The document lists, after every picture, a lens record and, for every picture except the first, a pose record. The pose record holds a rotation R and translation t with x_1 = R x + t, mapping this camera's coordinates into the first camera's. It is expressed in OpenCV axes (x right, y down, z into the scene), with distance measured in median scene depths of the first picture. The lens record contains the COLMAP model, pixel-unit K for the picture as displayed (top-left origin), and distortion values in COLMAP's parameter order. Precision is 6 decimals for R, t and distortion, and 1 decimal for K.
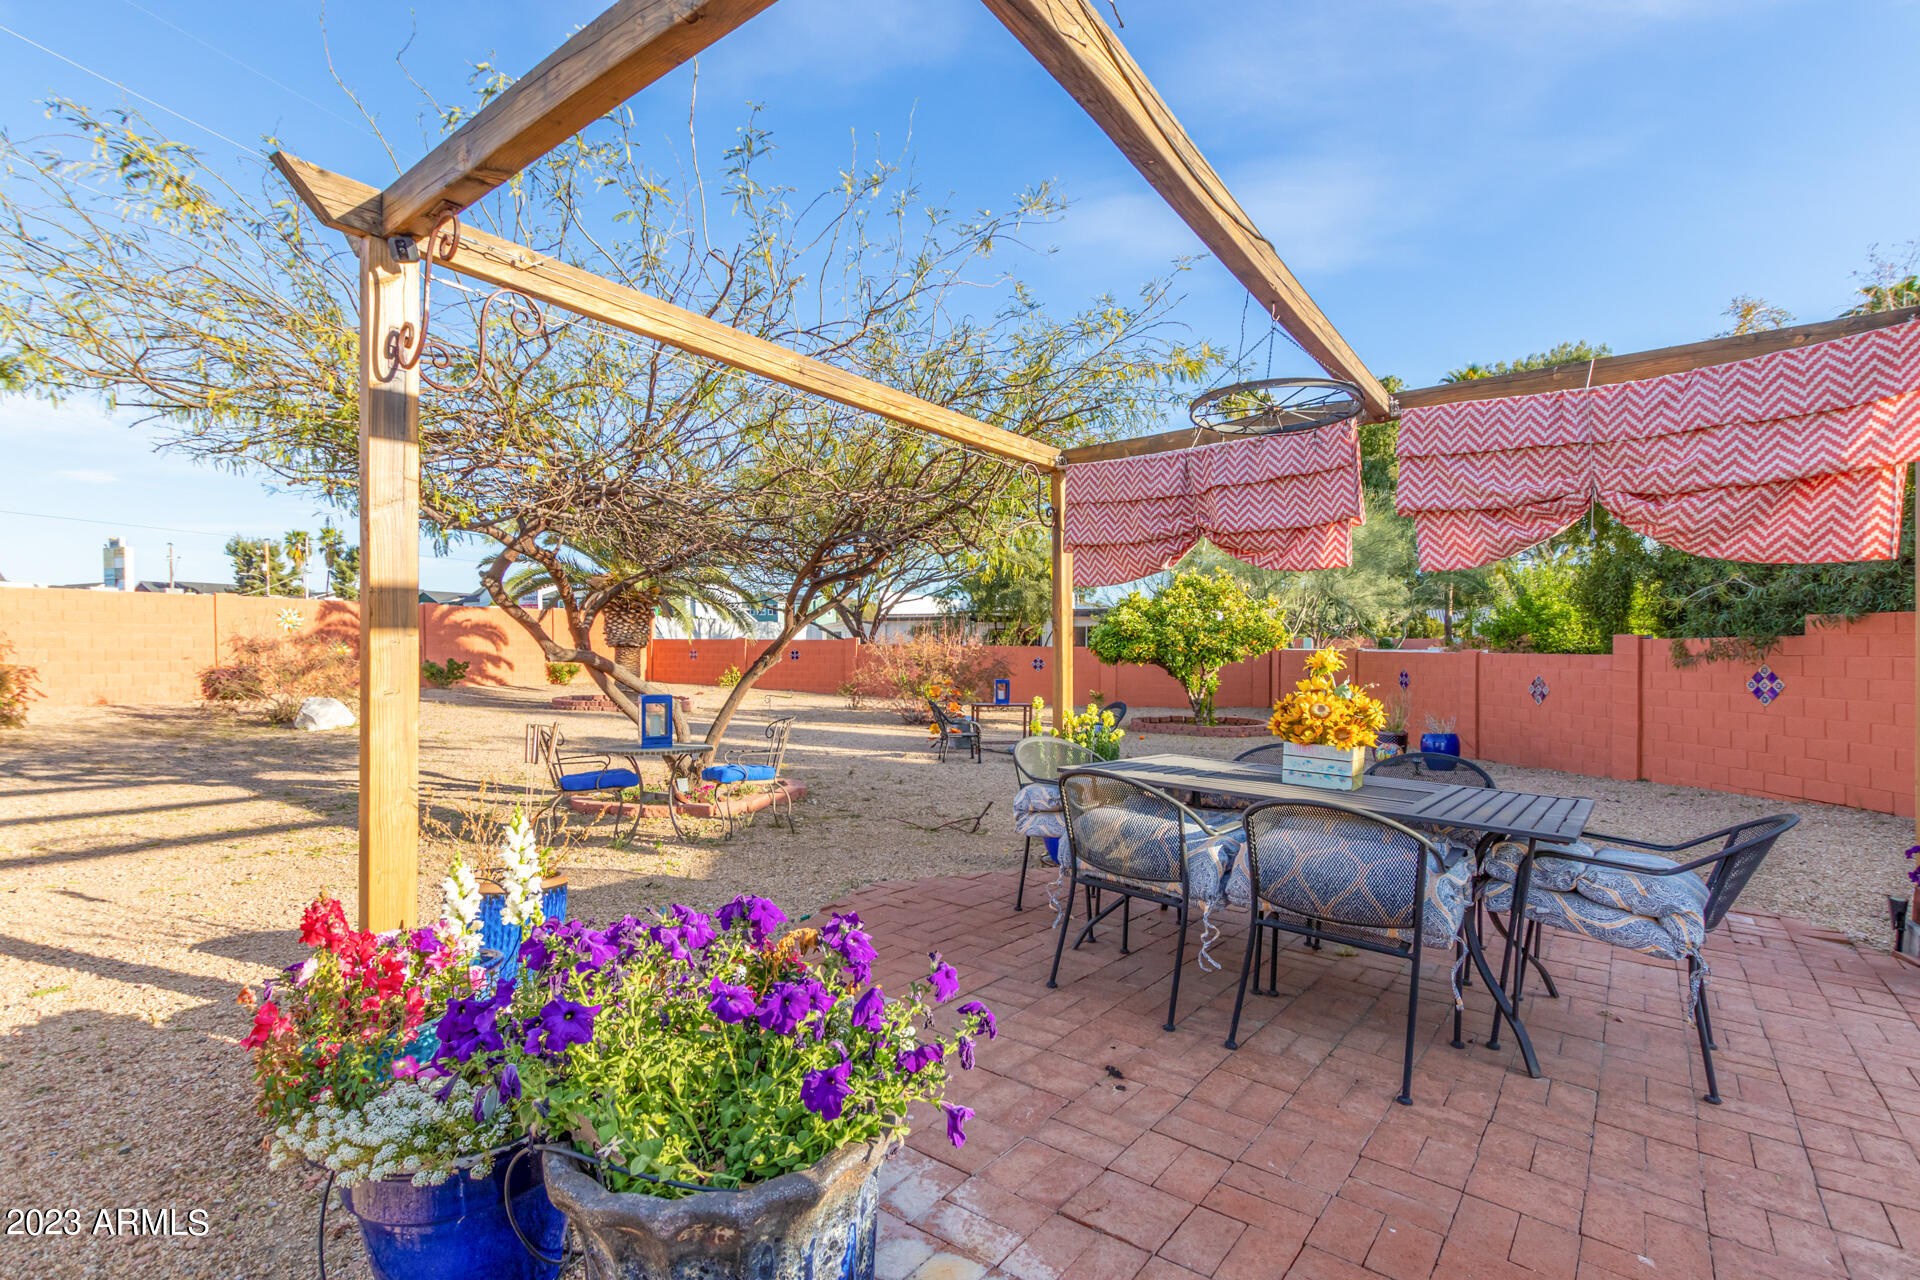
lens RADIAL K [[885.4, 0, 962.8], [0, 885.4, 667.0], [0, 0, 1]] dist [0.002291, -0.000775]
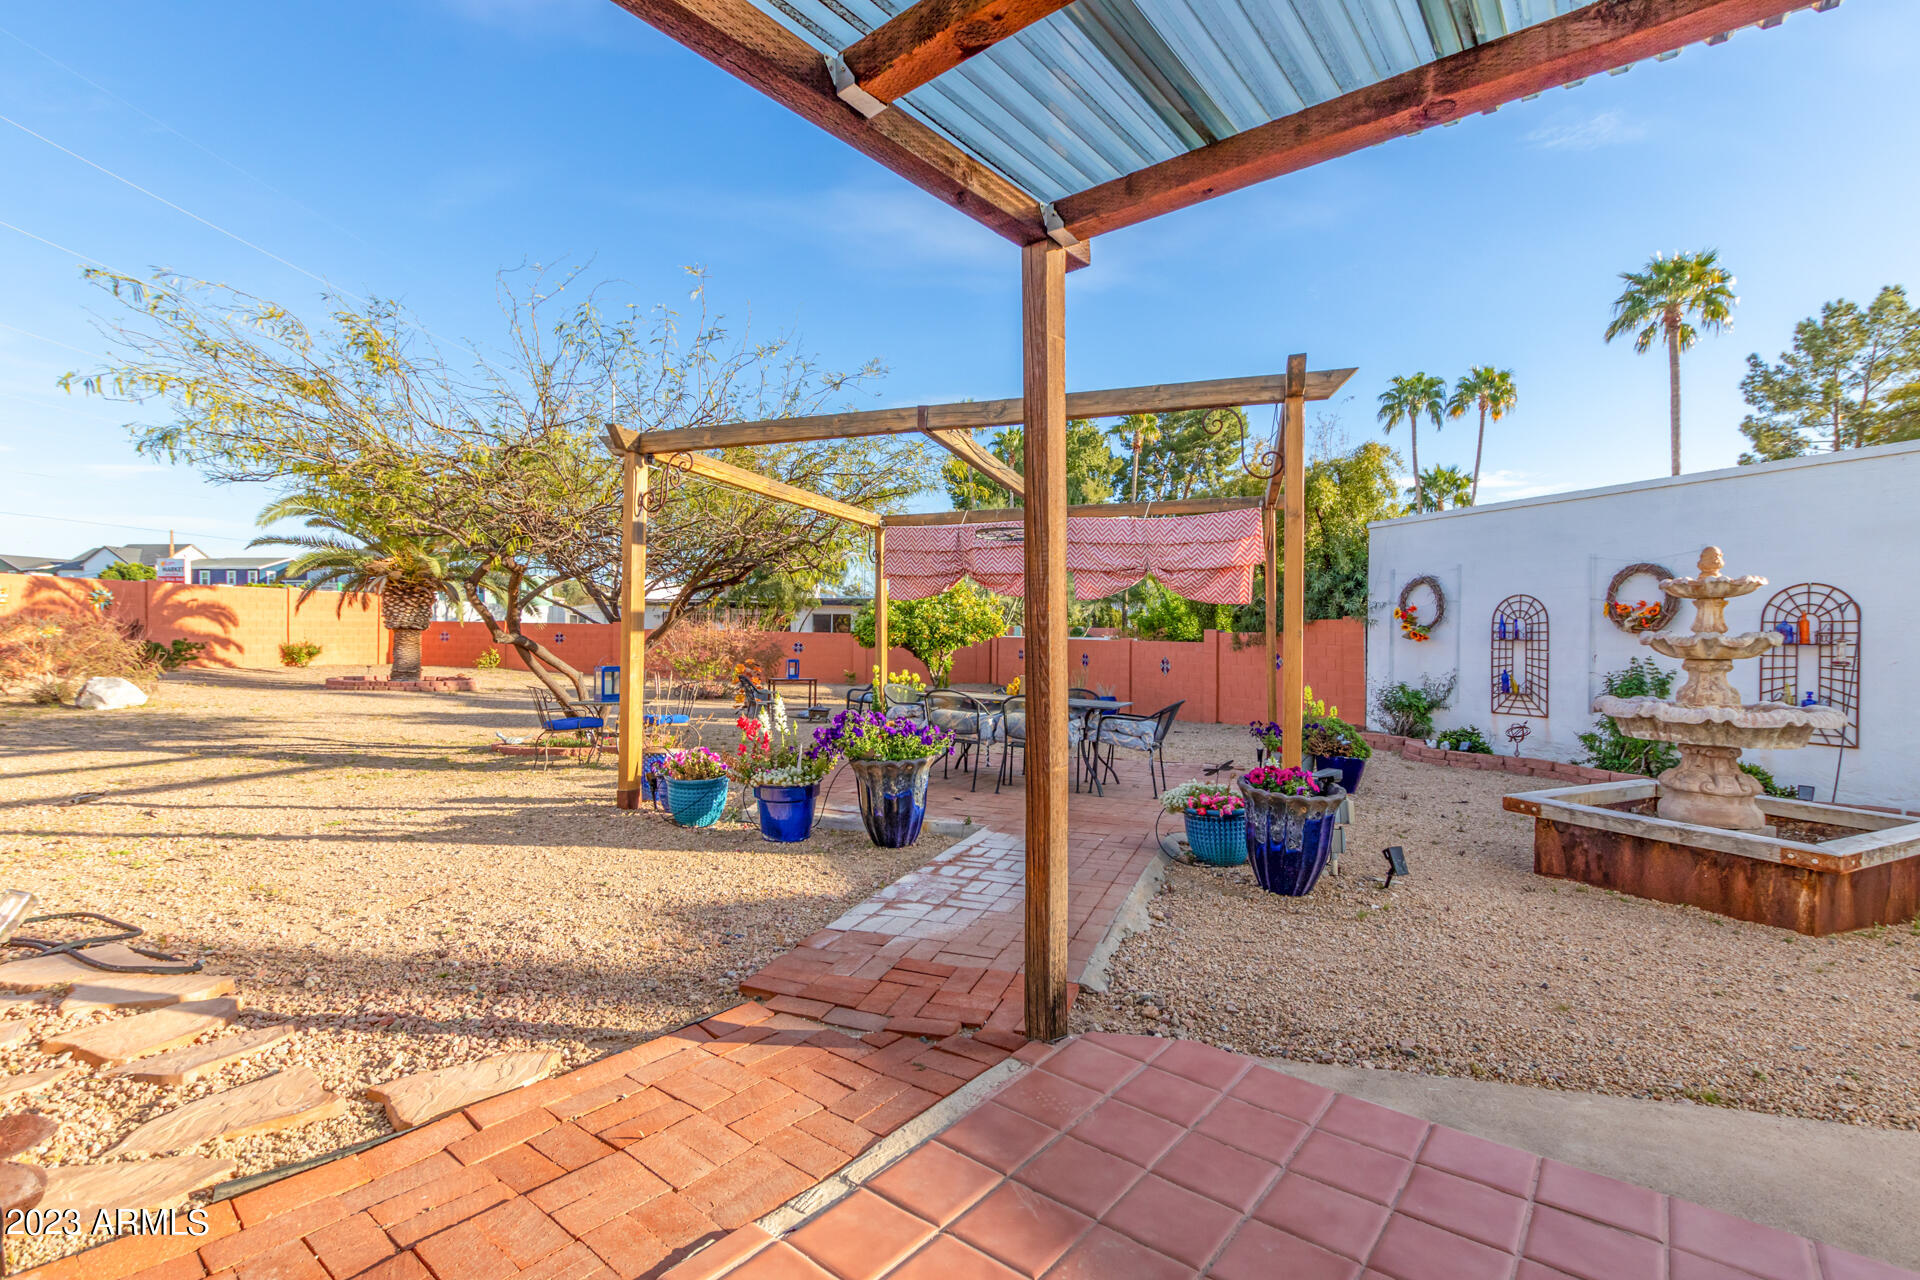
lens RADIAL K [[885.4, 0, 958.7], [0, 885.4, 643.9], [0, 0, 1]] dist [0.002291, -0.000775]
pose [[0.953323, 0.004431, 0.301920, -0.095944], [-0.001796, 0.999958, -0.009005, 0.002416], [-0.301947, 0.008042, 0.953291, -0.234261]]
